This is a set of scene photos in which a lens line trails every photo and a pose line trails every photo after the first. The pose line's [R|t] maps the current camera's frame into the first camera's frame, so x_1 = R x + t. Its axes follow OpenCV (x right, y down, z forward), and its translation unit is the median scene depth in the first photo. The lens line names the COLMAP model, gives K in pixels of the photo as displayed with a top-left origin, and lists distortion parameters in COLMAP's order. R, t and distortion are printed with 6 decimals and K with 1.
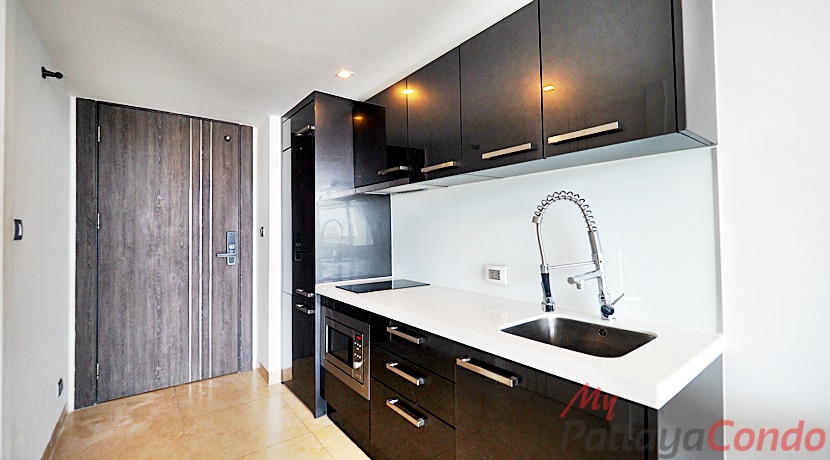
lens RADIAL K [[351.1, 0, 414.6], [0, 351.1, 221.5], [0, 0, 1]] dist [-0.000498, -0.000009]
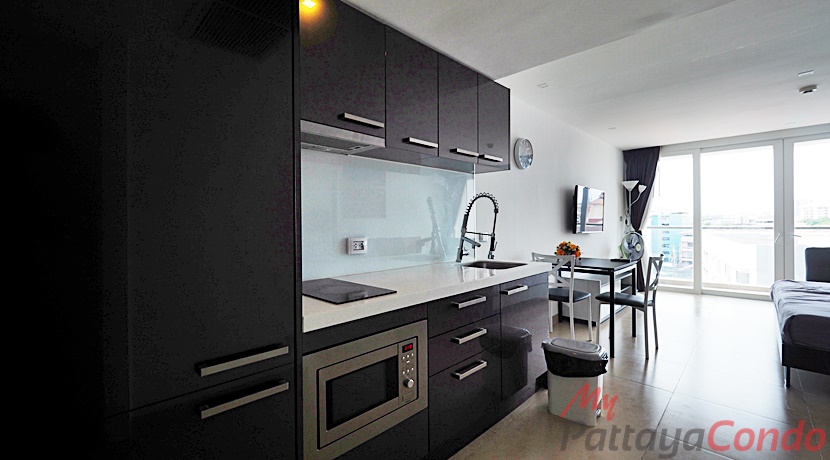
lens RADIAL K [[351.1, 0, 414.6], [0, 351.1, 221.5], [0, 0, 1]] dist [-0.000498, -0.000009]
pose [[-0.132819, 0.023583, 0.990860, -0.967604], [-0.009490, 0.999641, -0.025064, 0.077106], [-0.991095, -0.012732, -0.132548, 1.127928]]
